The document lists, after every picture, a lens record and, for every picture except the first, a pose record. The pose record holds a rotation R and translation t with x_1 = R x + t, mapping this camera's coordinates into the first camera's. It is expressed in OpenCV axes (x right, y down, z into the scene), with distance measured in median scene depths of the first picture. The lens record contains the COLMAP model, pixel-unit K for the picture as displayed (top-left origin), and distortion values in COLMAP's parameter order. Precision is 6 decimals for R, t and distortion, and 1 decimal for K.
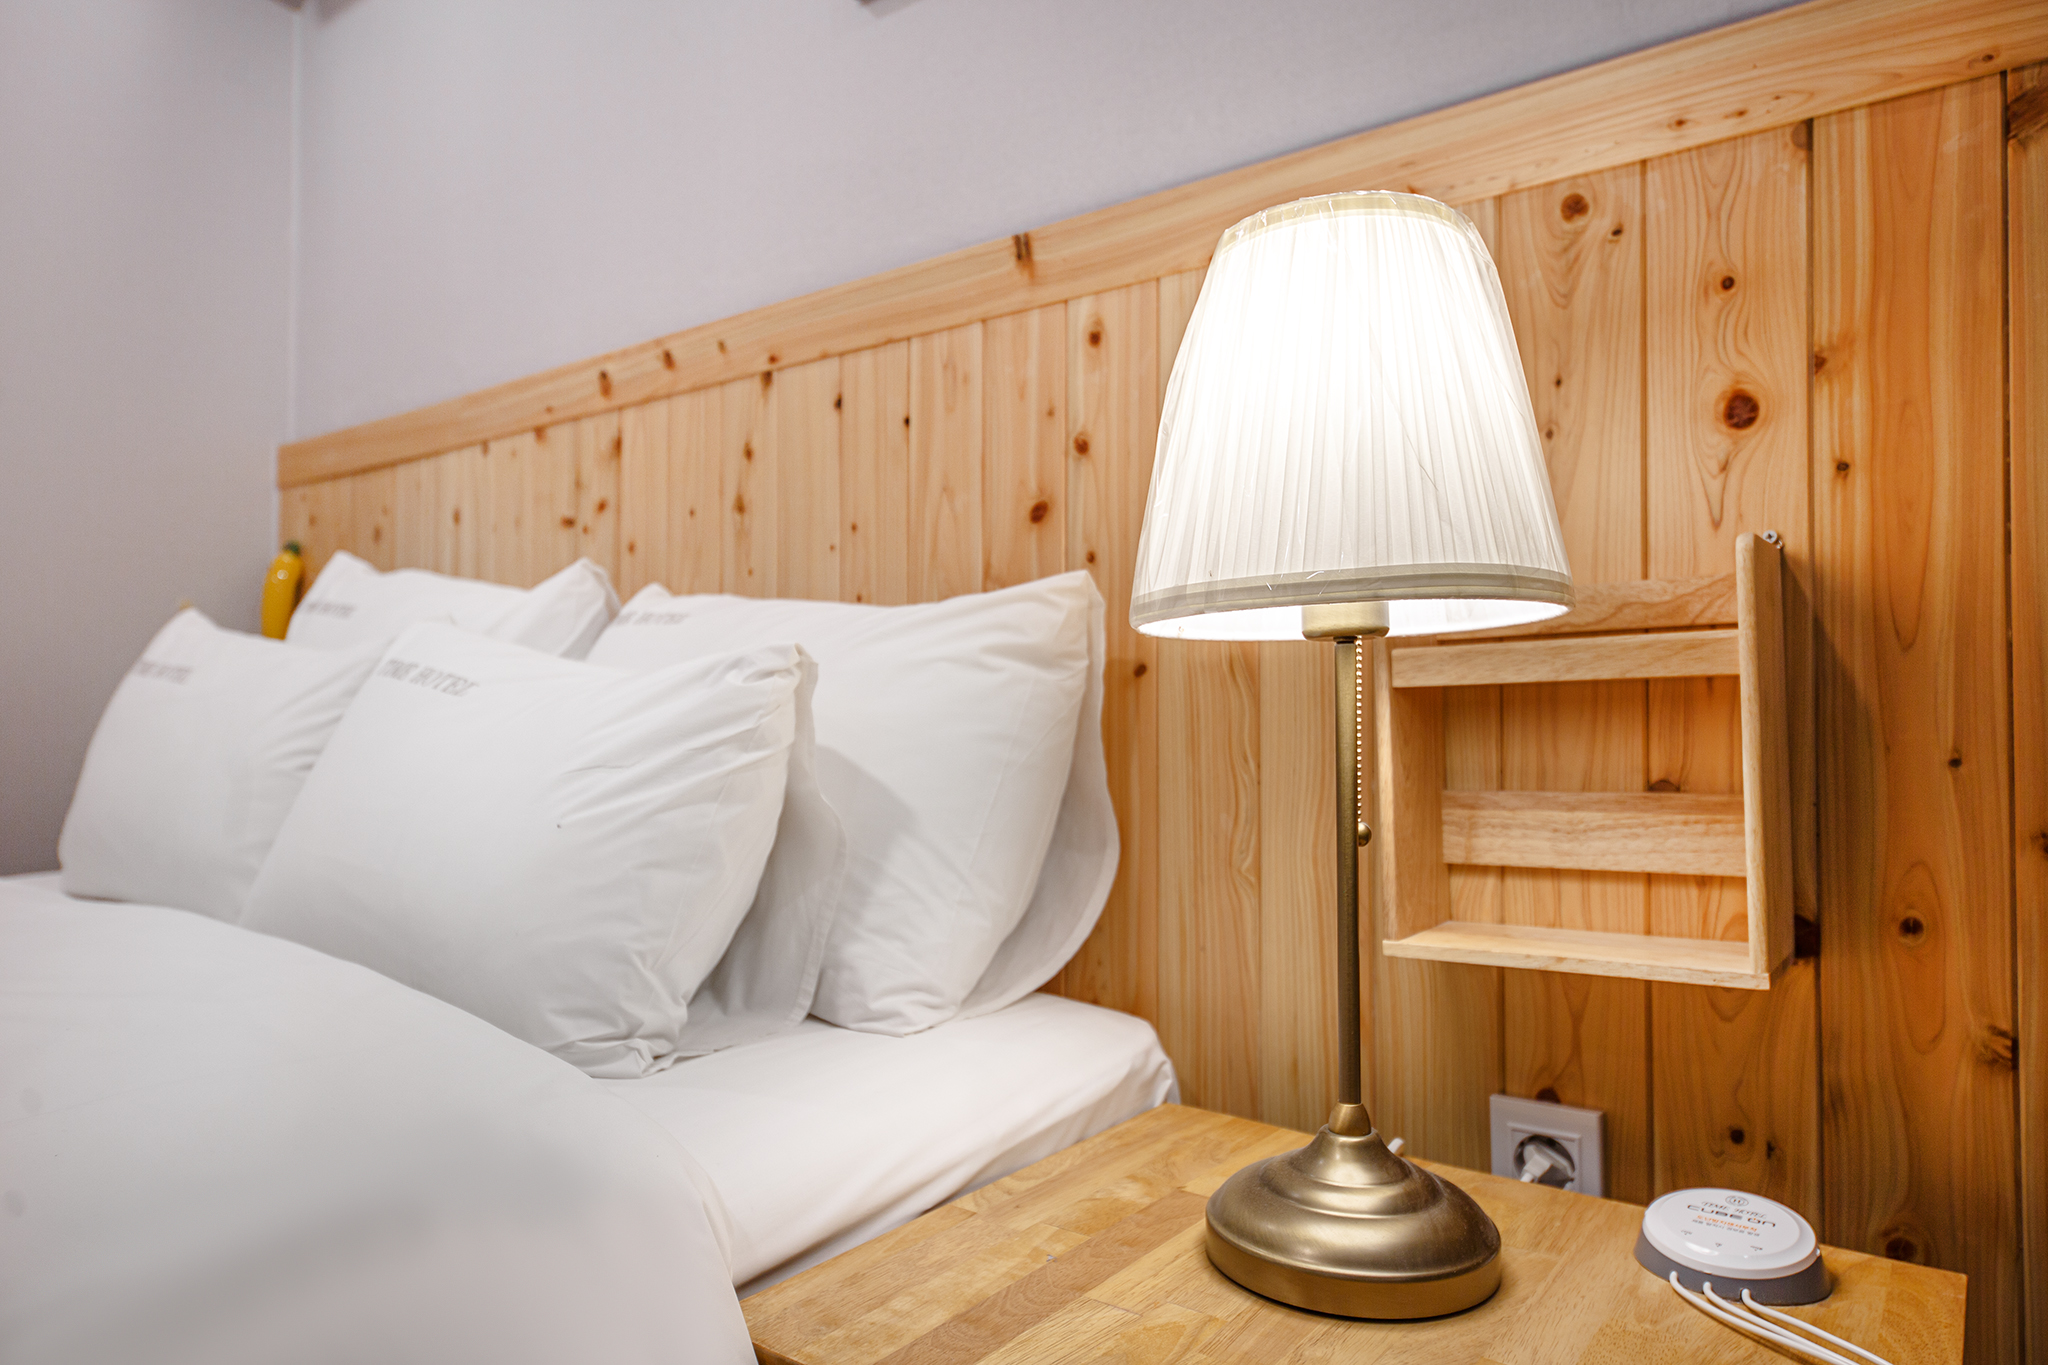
lens RADIAL K [[1345.3, 0, 1031.0], [0, 1345.3, 676.4], [0, 0, 1]] dist [0.012922, 0.007674]
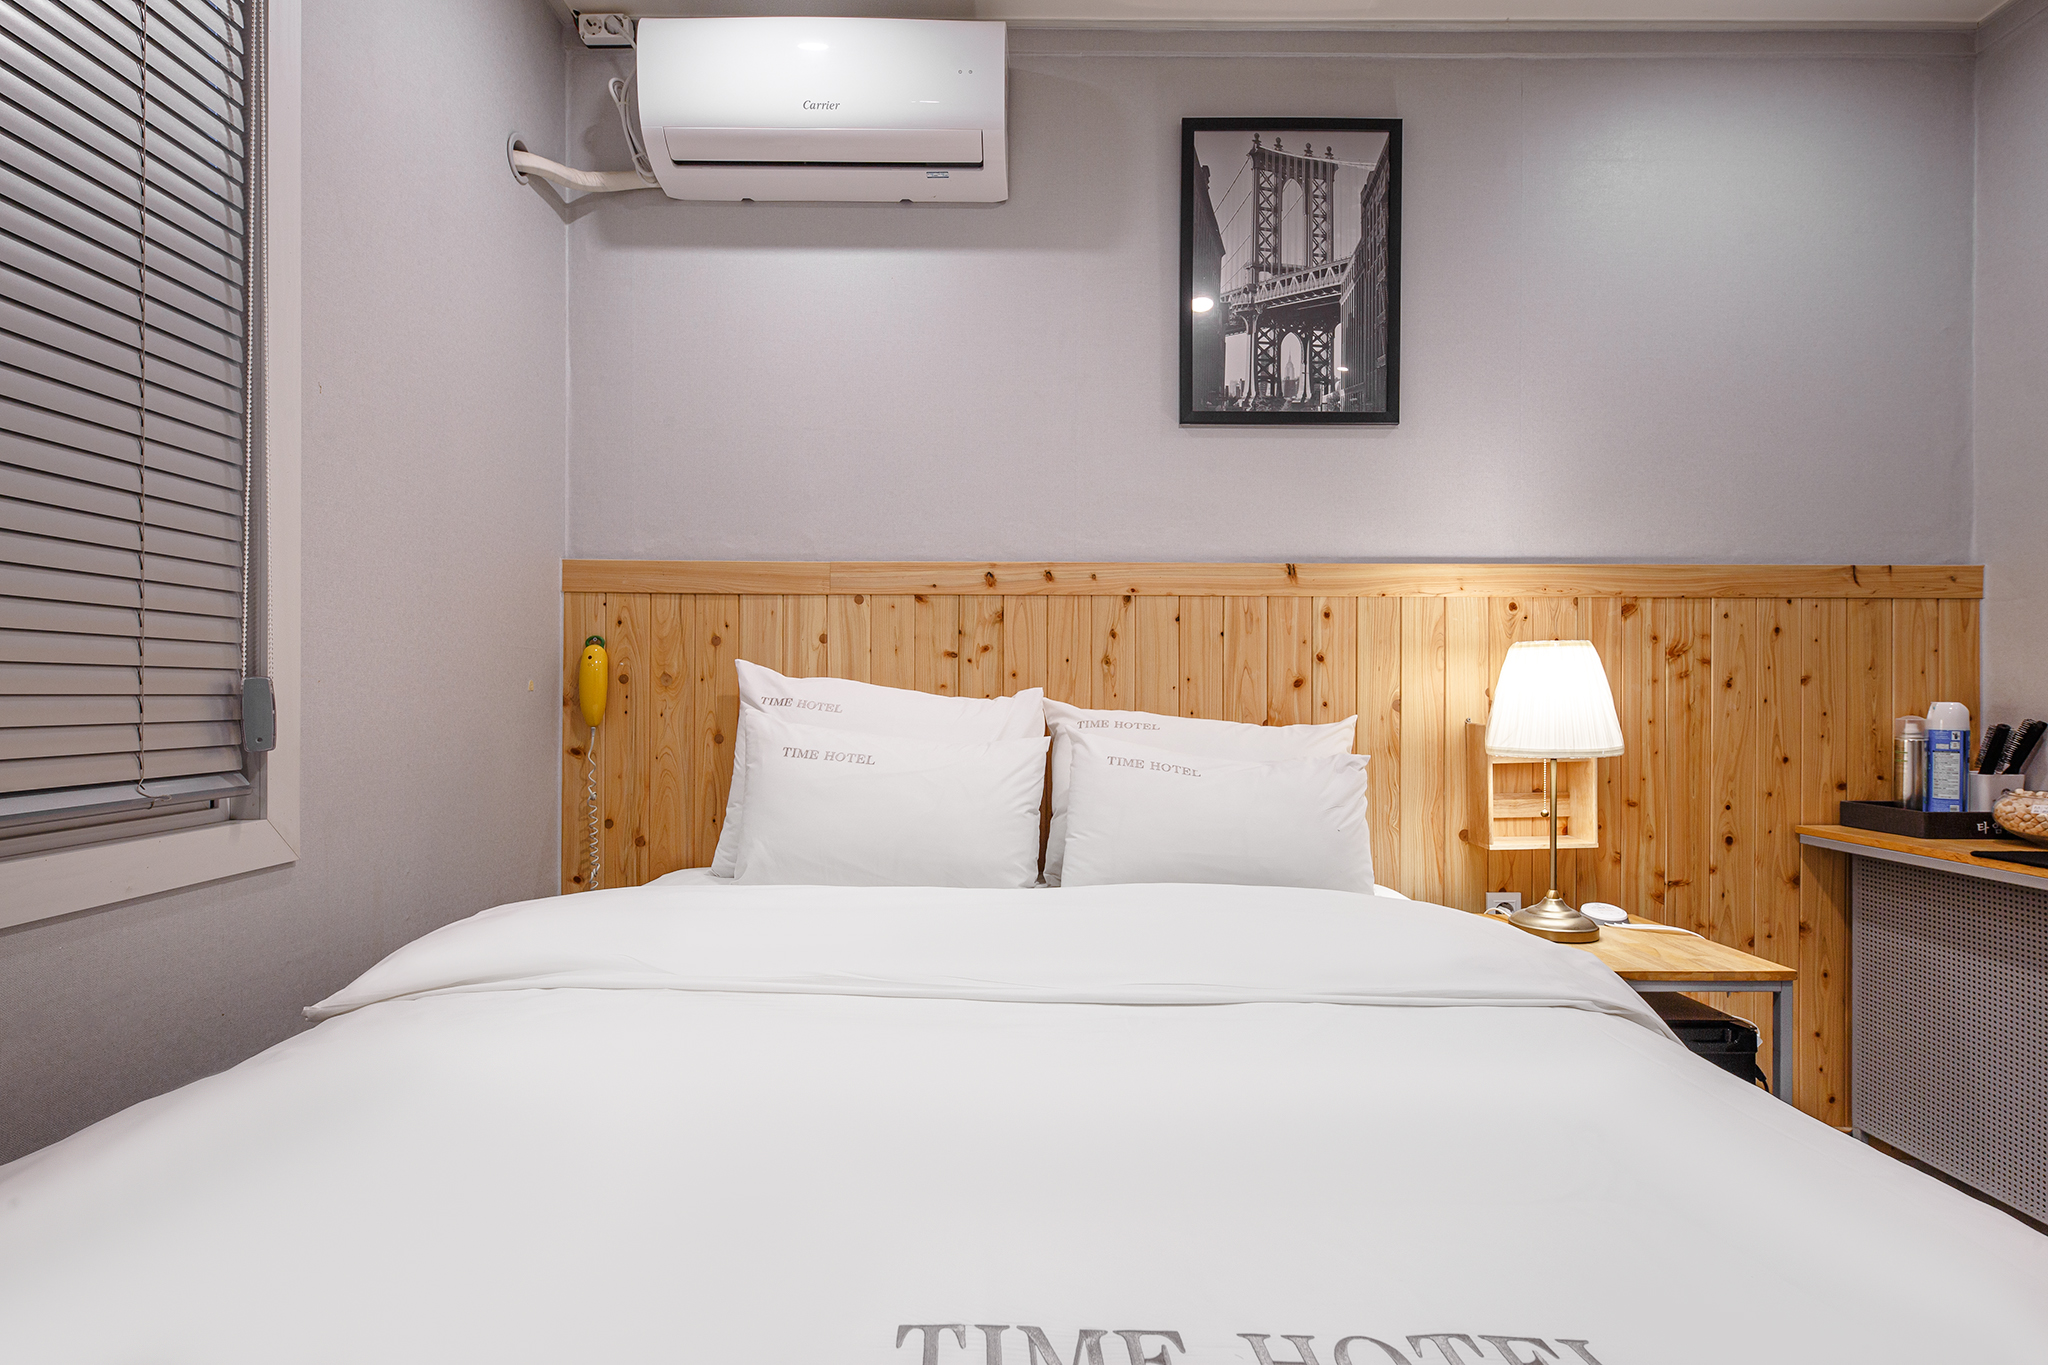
lens RADIAL K [[1062.4, 0, 1021.9], [0, 1062.4, 688.5], [0, 0, 1]] dist [0.008879, 0.000870]
pose [[0.773437, 0.007709, 0.633826, -1.999915], [-0.023186, 0.999601, 0.016135, -0.167596], [-0.633449, -0.027175, 0.773307, -0.188749]]
